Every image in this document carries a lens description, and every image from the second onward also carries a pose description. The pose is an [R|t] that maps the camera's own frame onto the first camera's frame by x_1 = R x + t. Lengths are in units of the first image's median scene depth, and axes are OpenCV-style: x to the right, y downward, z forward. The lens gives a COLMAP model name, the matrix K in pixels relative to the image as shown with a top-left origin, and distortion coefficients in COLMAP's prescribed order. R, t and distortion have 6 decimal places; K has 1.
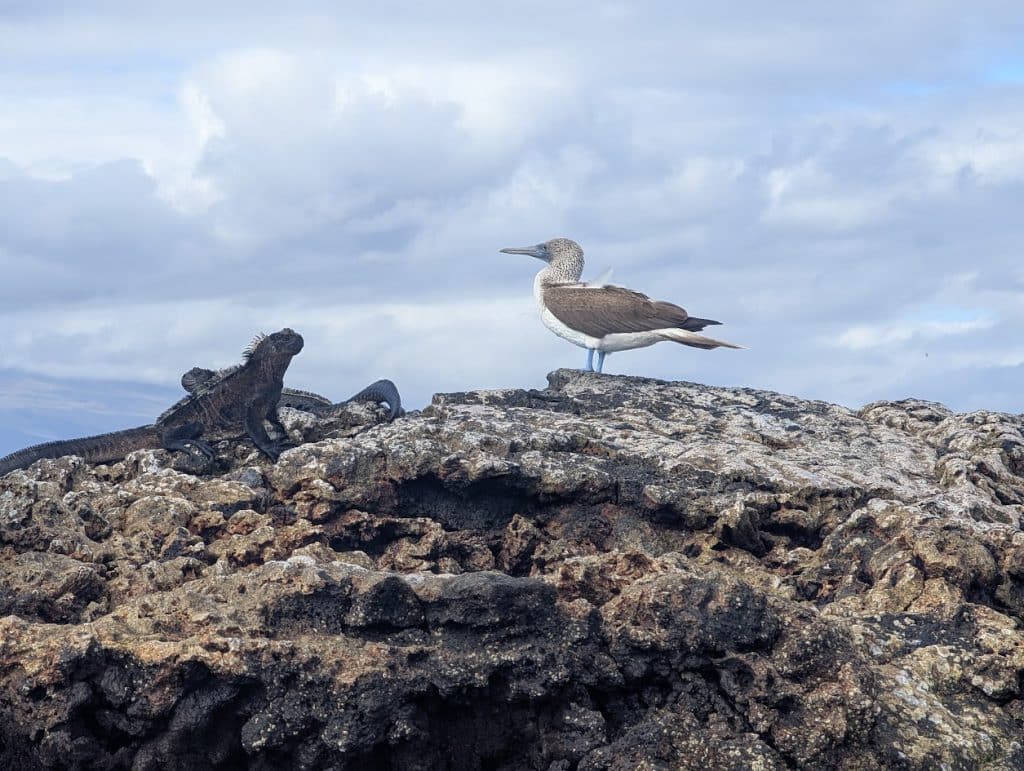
lens RADIAL K [[886.2, 0, 512.0], [0, 886.2, 385.5], [0, 0, 1]] dist [0.032820, -0.002253]
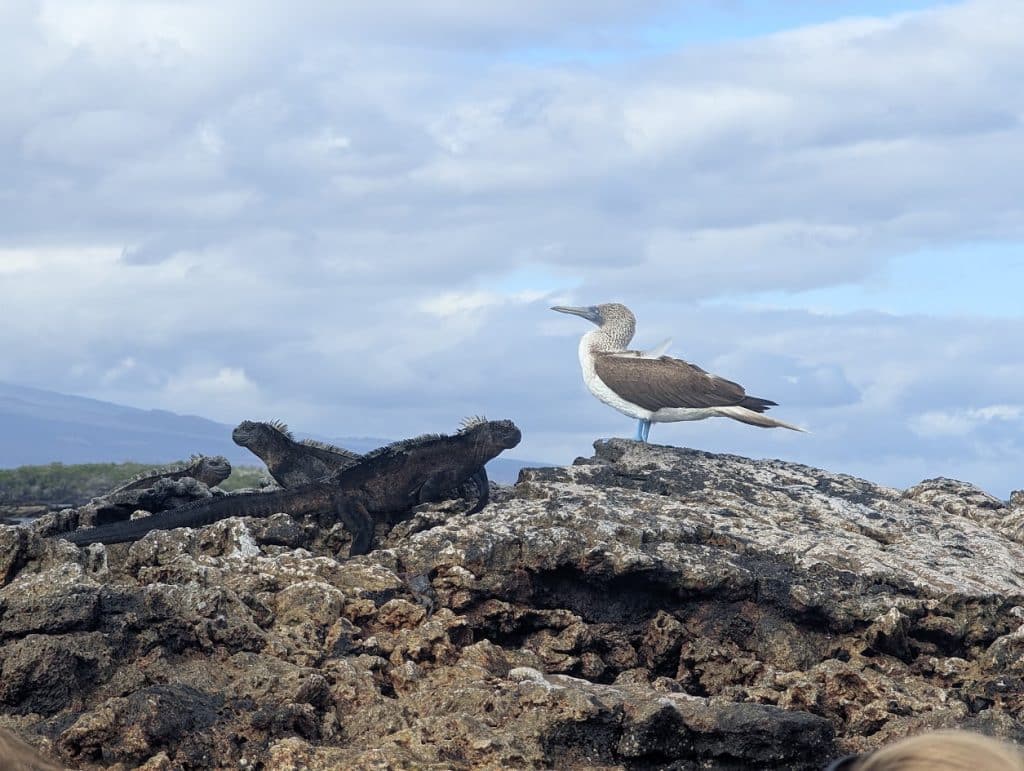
lens RADIAL K [[894.9, 0, 512.0], [0, 894.9, 385.5], [0, 0, 1]] dist [0.035850, -0.005685]
pose [[0.998668, 0.041067, 0.031227, -0.200047], [-0.039375, 0.997819, -0.052983, -0.044330], [-0.033334, 0.051683, 0.998107, -0.001997]]
